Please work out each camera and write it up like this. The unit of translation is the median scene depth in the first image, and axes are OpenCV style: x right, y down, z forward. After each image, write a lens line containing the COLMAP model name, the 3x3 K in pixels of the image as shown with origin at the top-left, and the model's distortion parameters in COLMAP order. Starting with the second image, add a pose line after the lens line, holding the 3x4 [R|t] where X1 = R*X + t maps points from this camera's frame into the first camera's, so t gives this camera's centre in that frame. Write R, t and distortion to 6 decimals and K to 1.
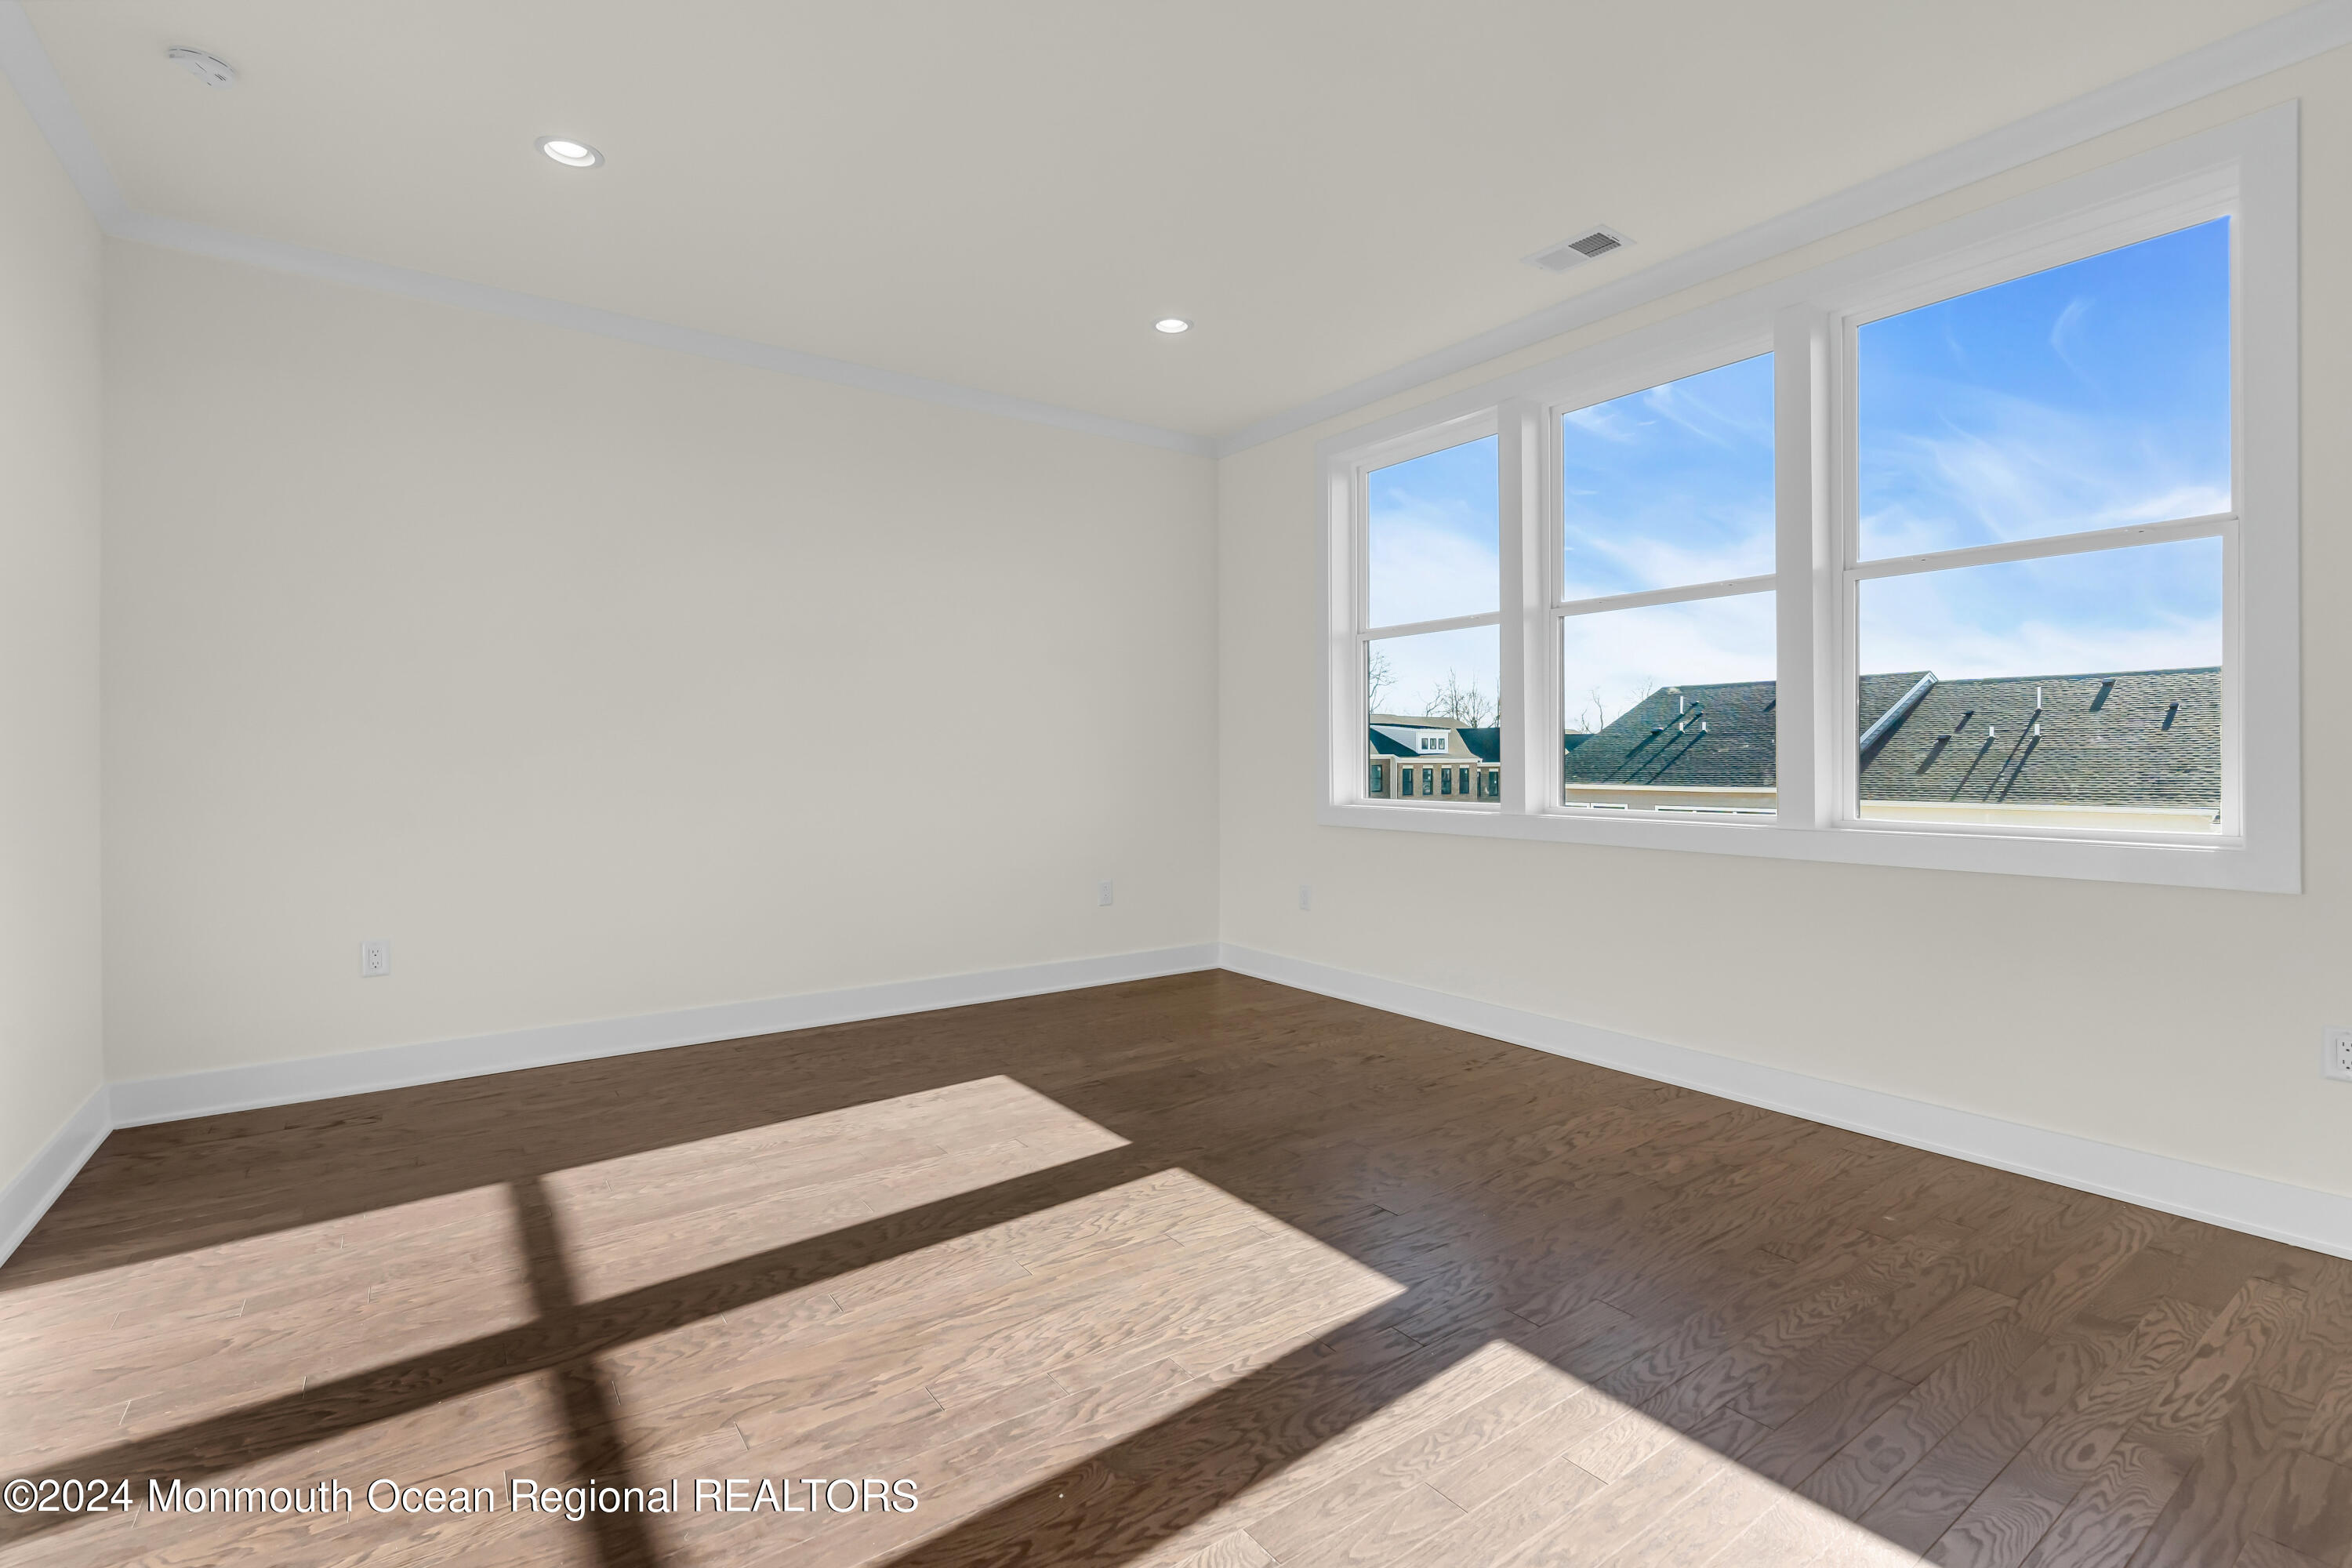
lens RADIAL K [[1055.8, 0, 1174.9], [0, 1055.8, 779.5], [0, 0, 1]] dist [-0.008338, 0.001066]
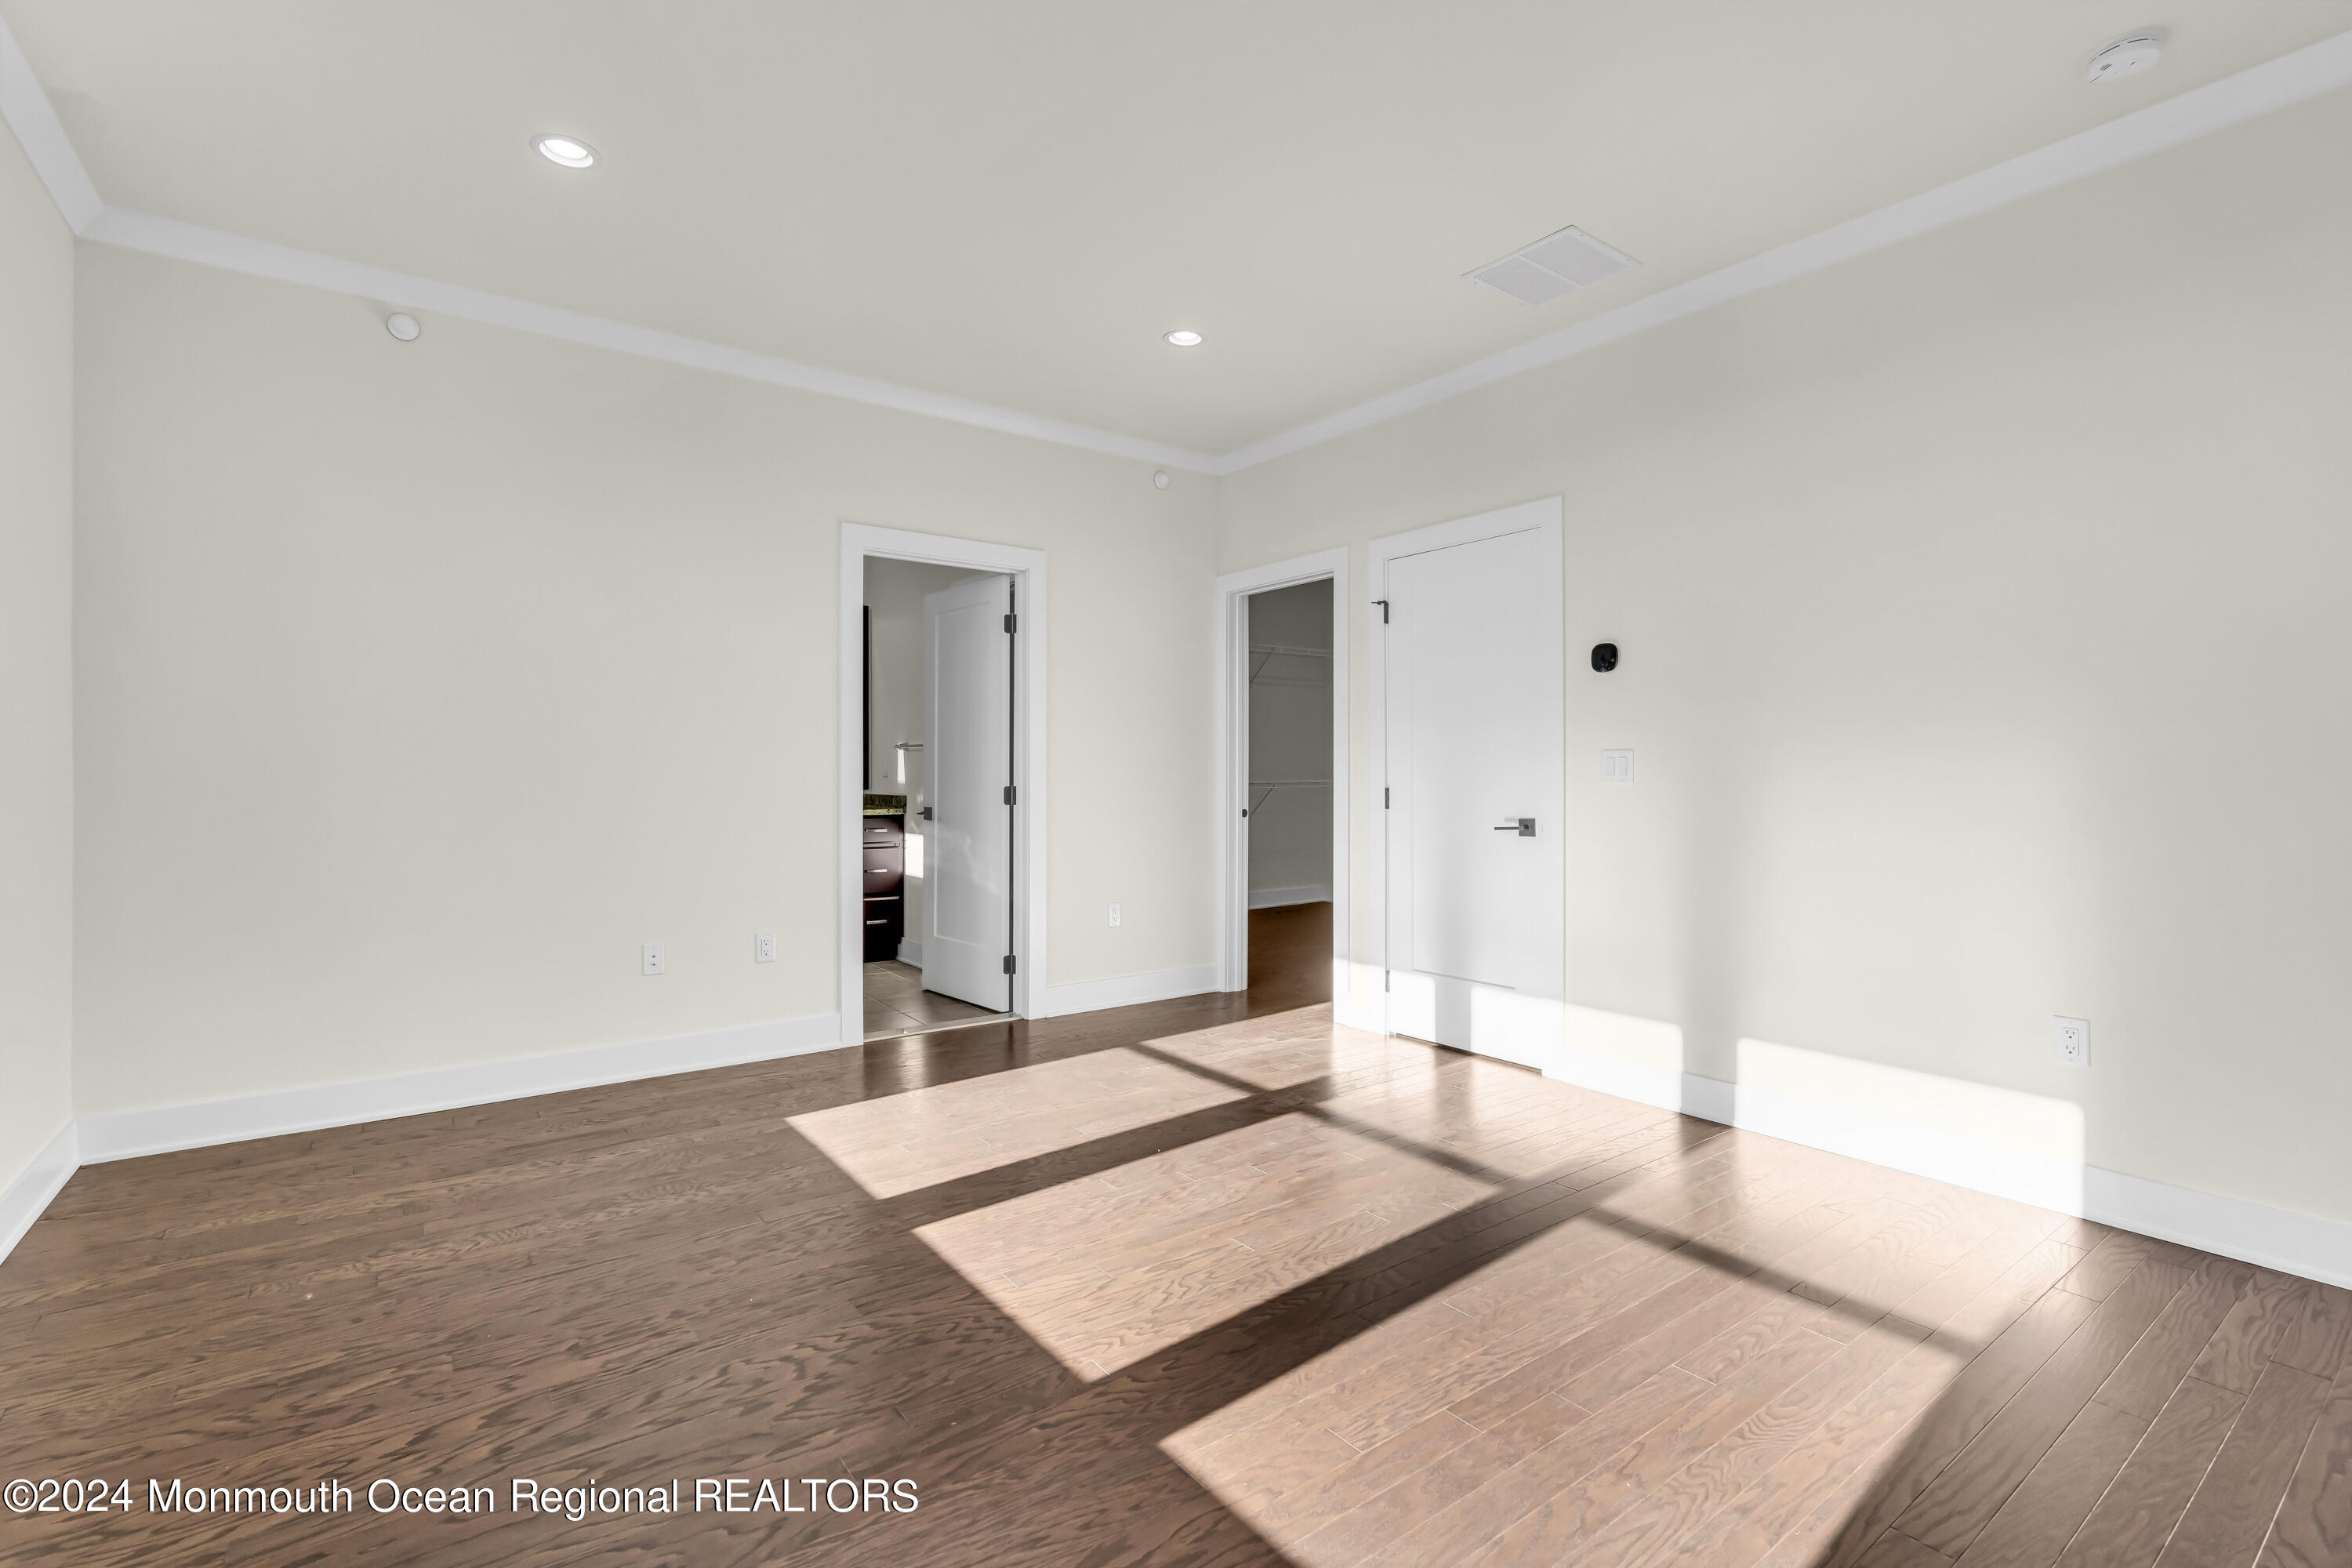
lens RADIAL K [[1055.8, 0, 1165.1], [0, 1055.8, 770.5], [0, 0, 1]] dist [-0.008338, 0.001066]
pose [[-0.999959, 0.001720, -0.008860, -0.055134], [0.001573, 0.999860, 0.016634, -0.053744], [0.008887, 0.016620, -0.999822, 2.155078]]
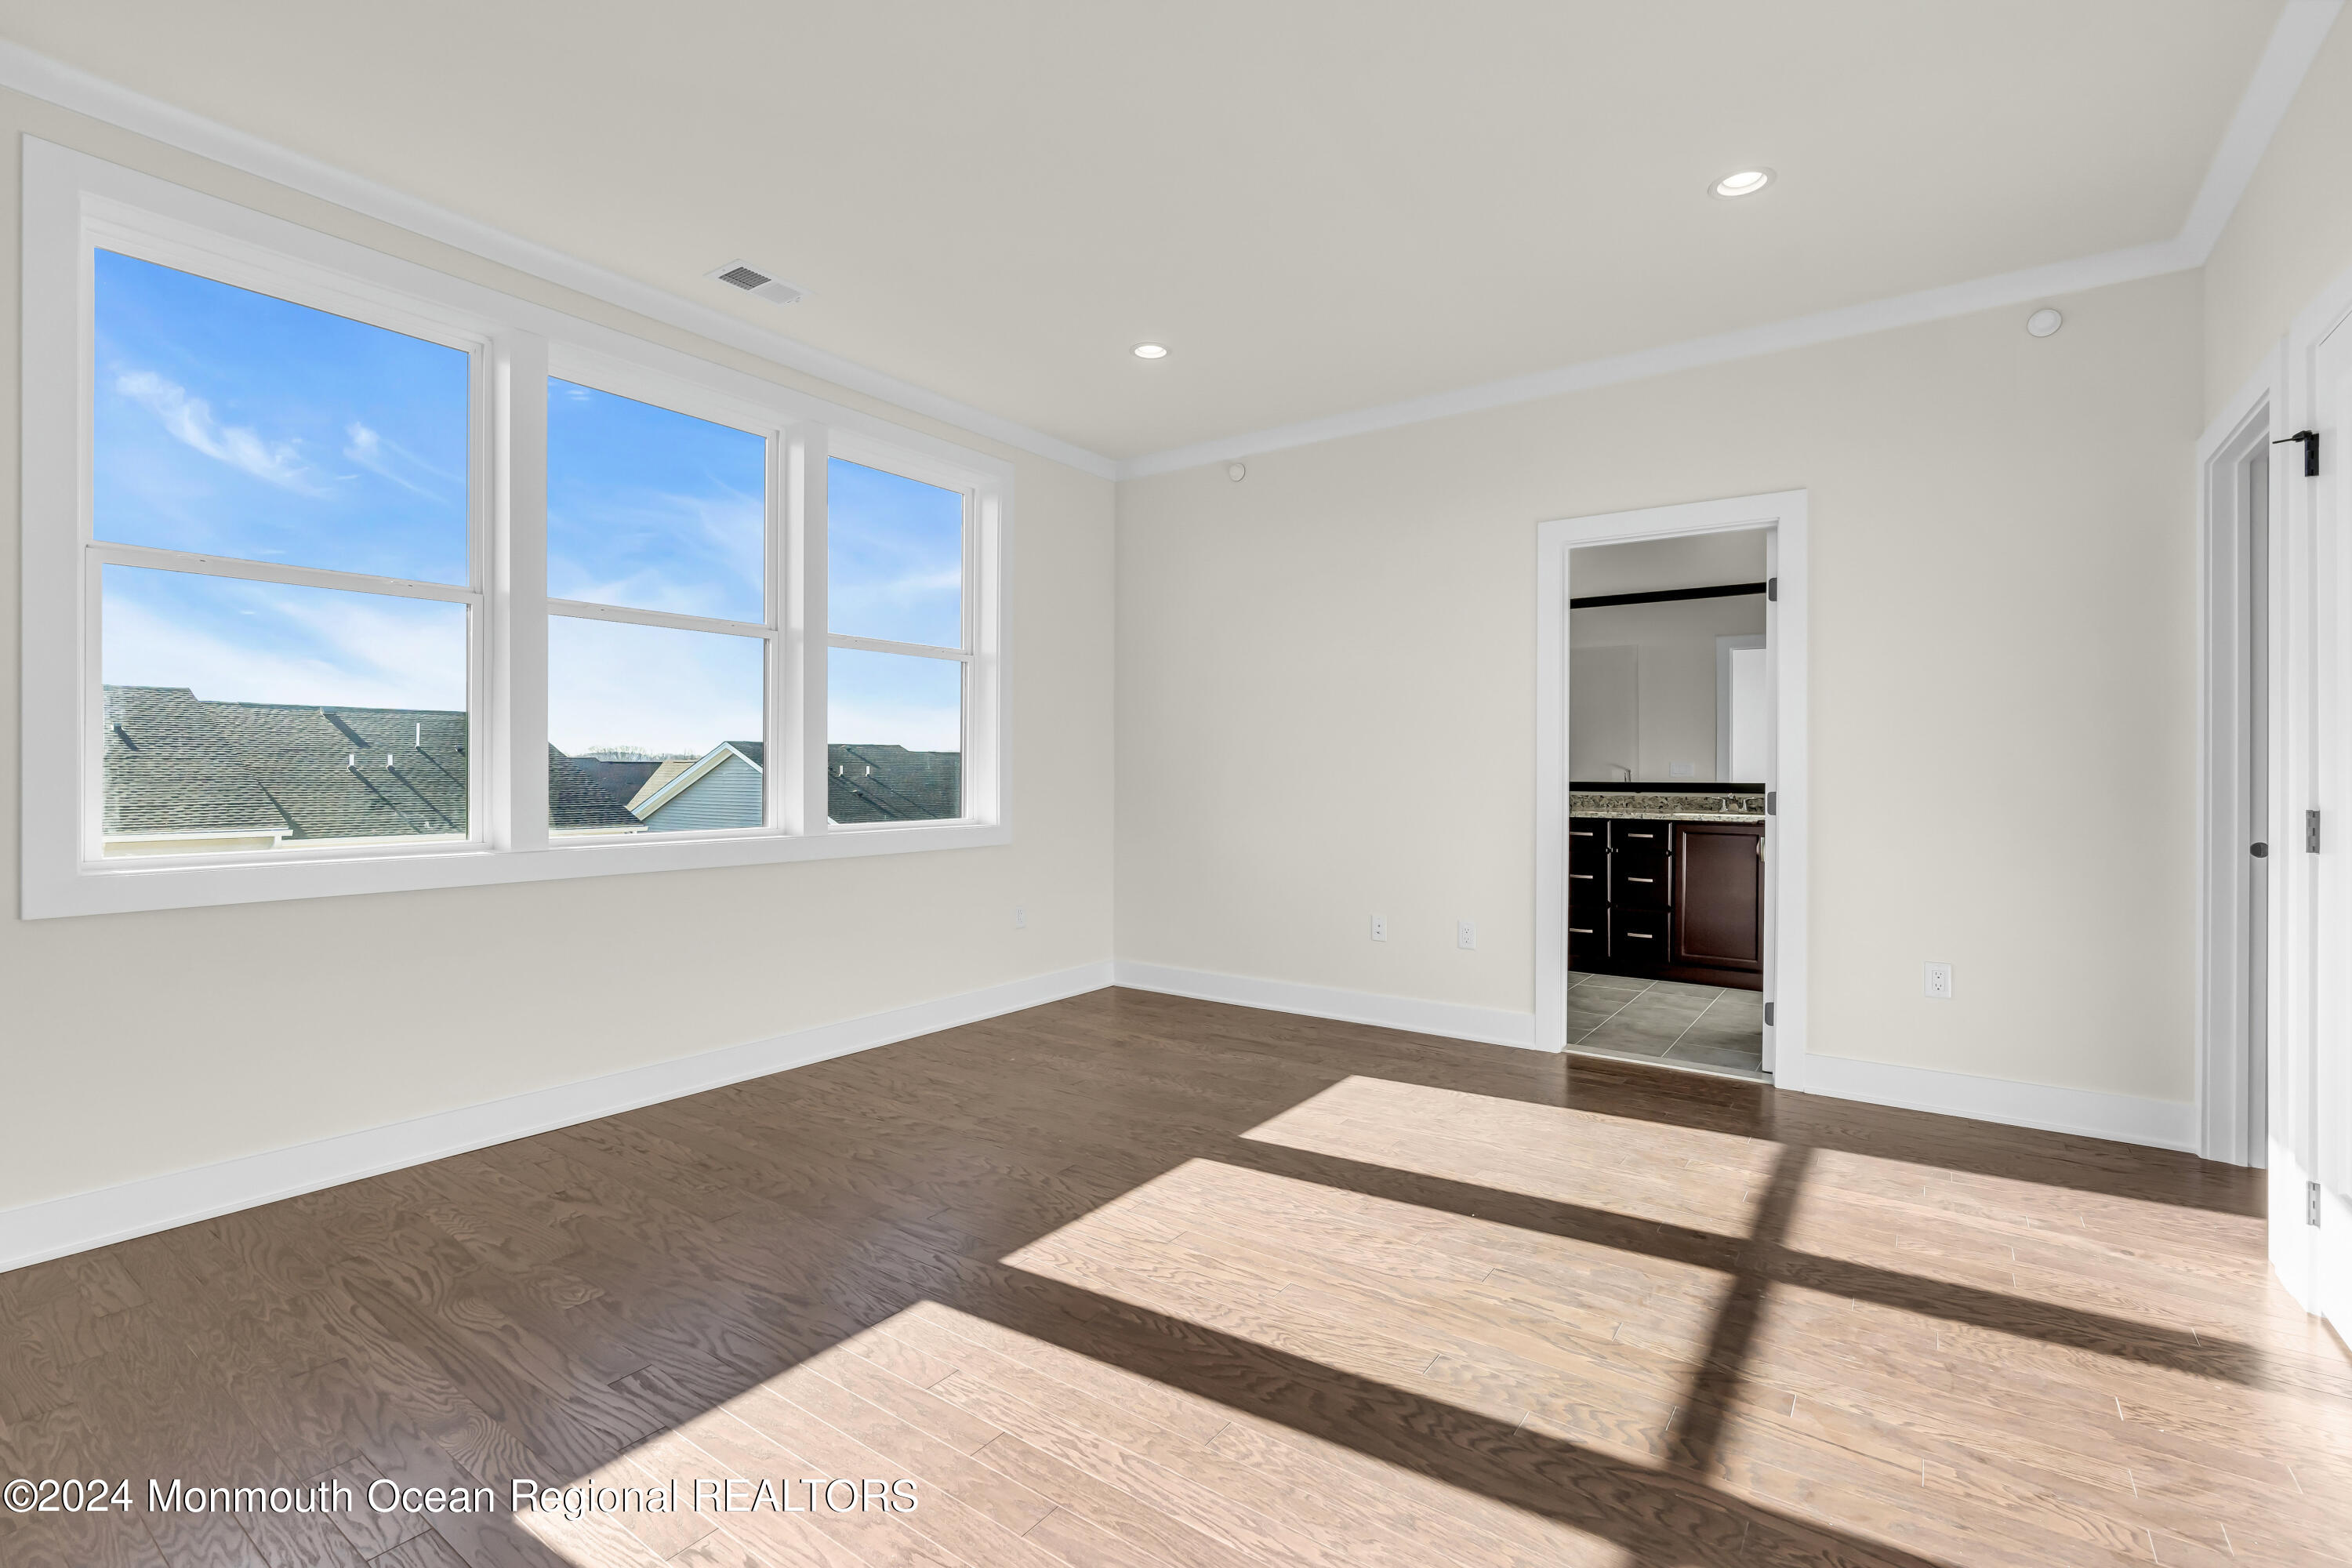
lens RADIAL K [[1055.8, 0, 1180.7], [0, 1055.8, 775.4], [0, 0, 1]] dist [-0.008338, 0.001066]
pose [[-0.324747, -0.002946, 0.945796, -1.098236], [0.014306, 0.999865, 0.008026, -0.041819], [-0.945693, 0.016137, -0.324662, 1.453037]]
